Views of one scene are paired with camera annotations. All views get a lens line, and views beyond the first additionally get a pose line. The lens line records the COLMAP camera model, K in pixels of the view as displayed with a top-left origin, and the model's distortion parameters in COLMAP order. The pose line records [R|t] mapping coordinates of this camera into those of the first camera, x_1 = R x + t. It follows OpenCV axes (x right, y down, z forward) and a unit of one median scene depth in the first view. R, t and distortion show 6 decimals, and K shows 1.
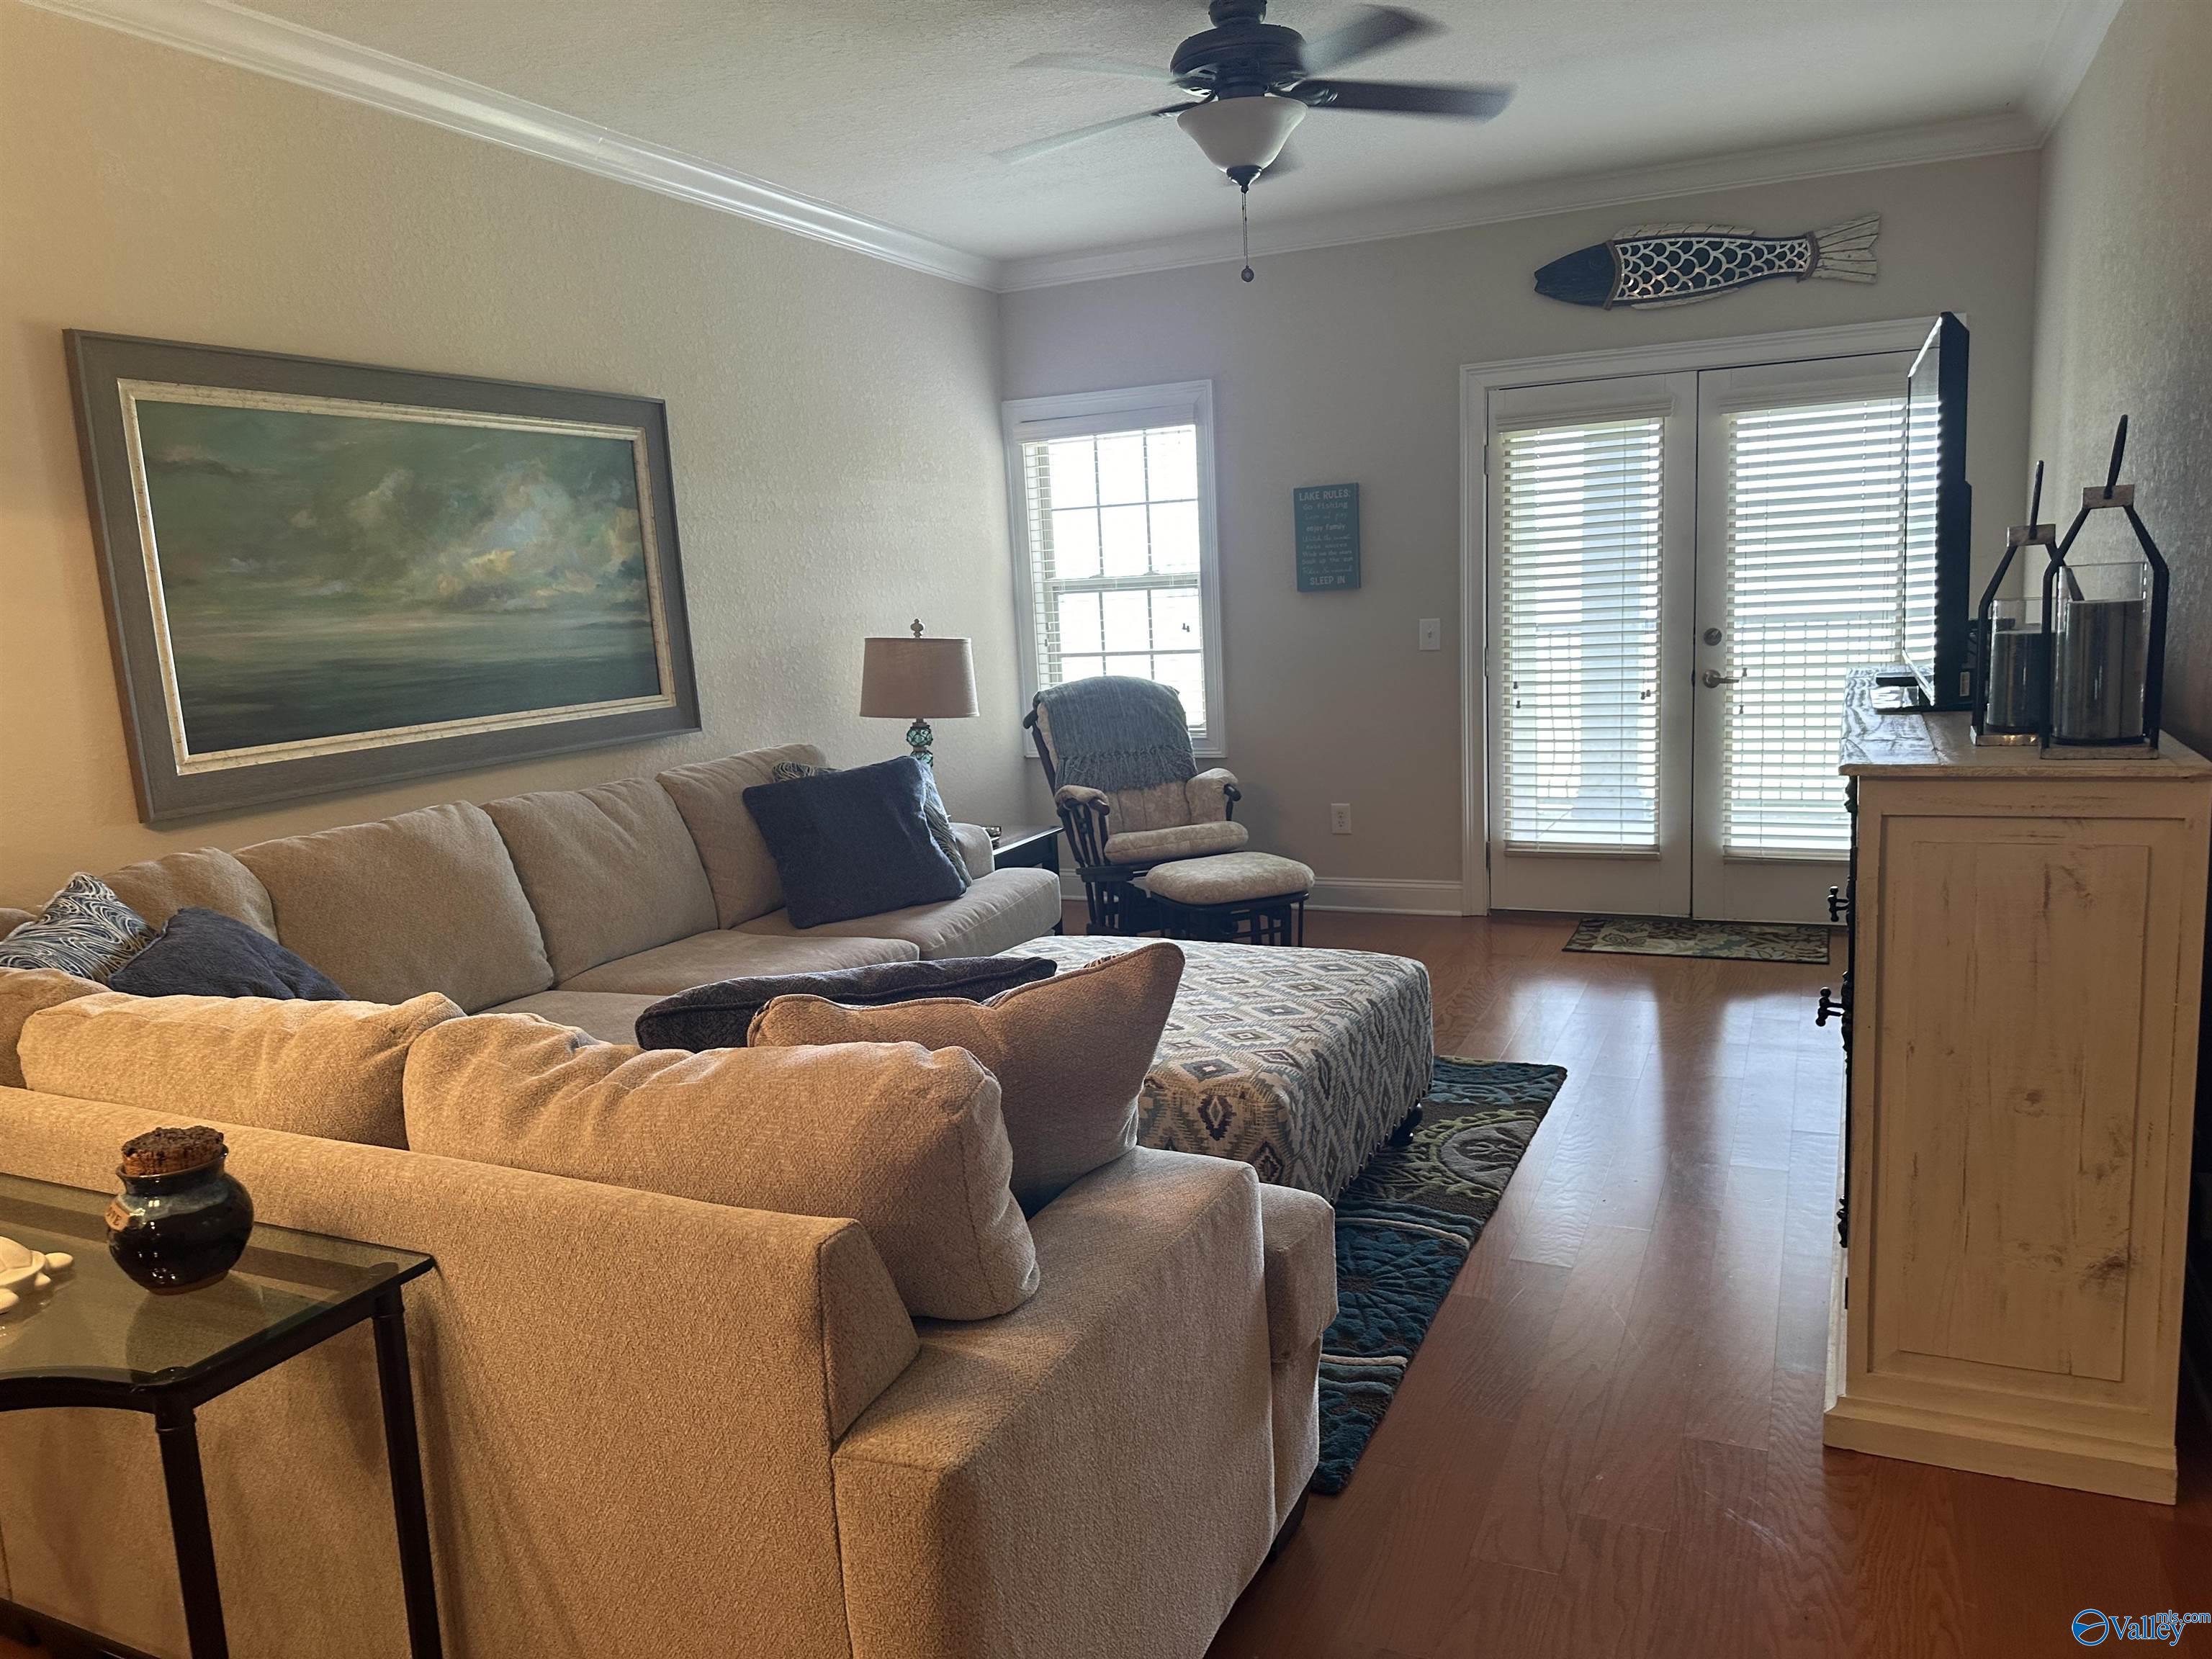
lens RADIAL K [[1586.1, 0, 1106.0], [0, 1586.1, 829.5], [0, 0, 1]] dist [0.095873, -0.161233]
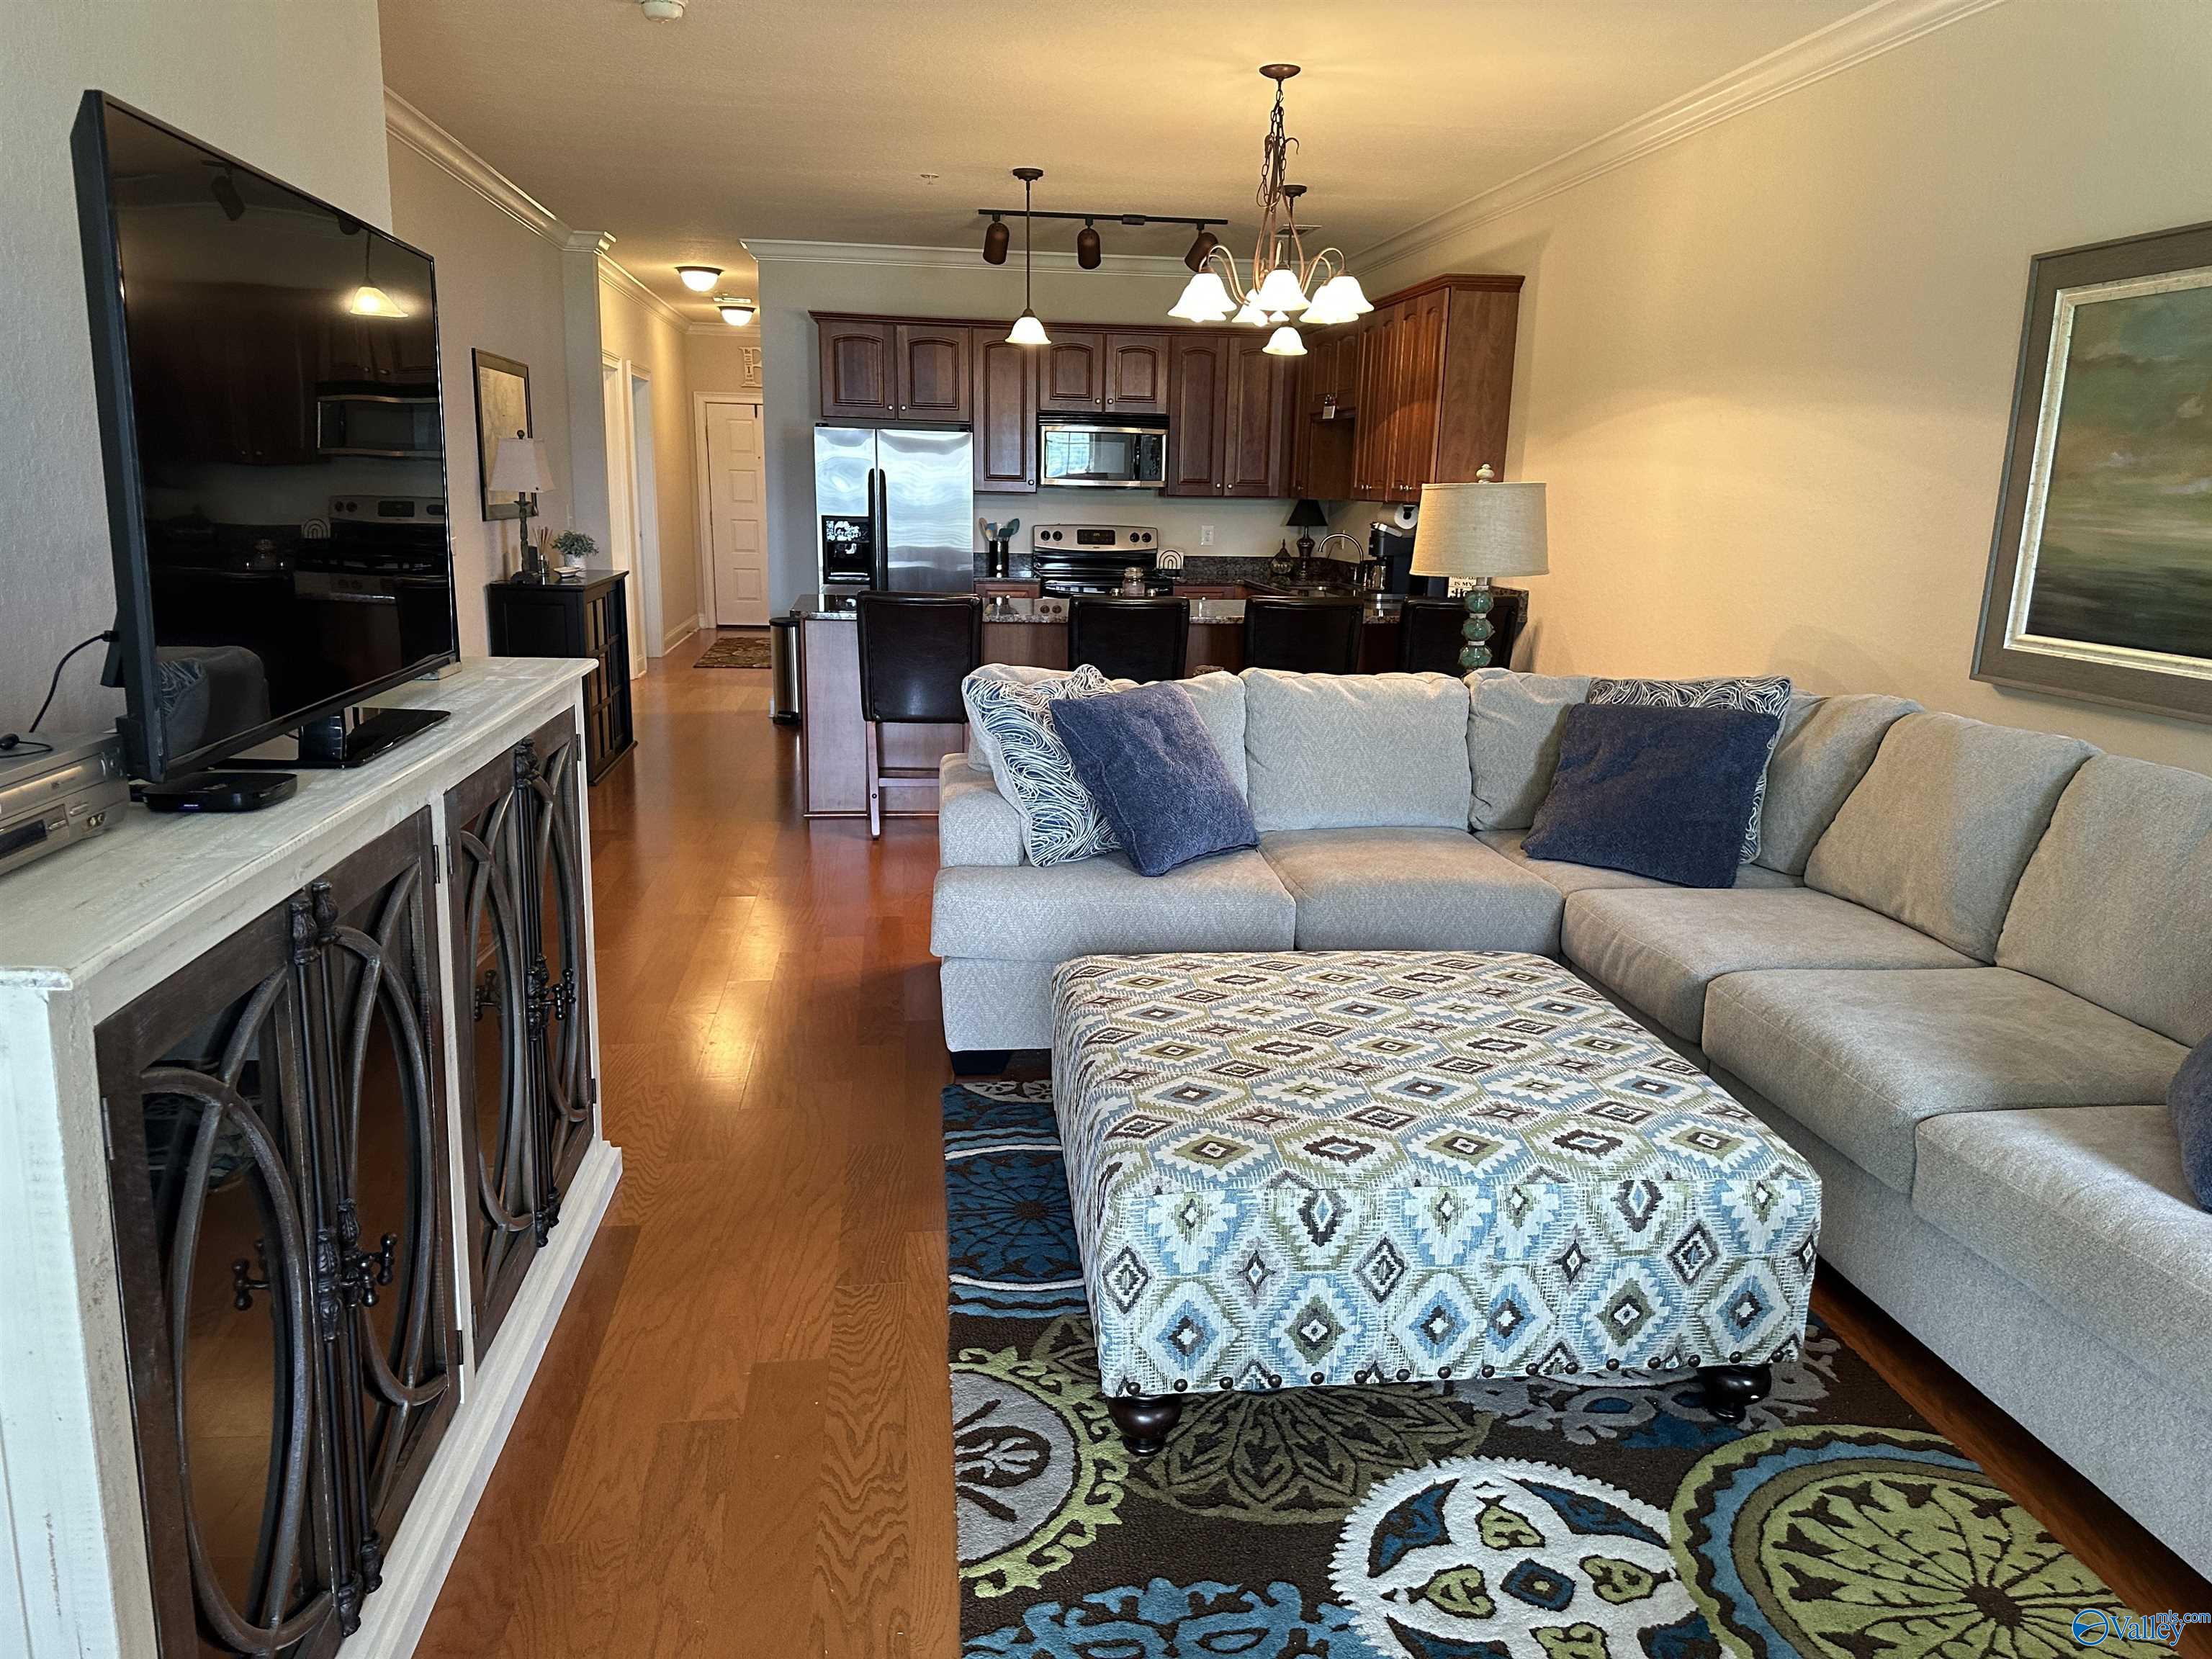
lens RADIAL K [[1586.1, 0, 1106.0], [0, 1586.1, 829.5], [0, 0, 1]] dist [0.095873, -0.161233]
pose [[-0.851520, 0.140248, -0.505217, 0.517681], [-0.058083, 0.932400, 0.356730, -0.267131], [0.521096, 0.333107, -0.785811, 1.524616]]
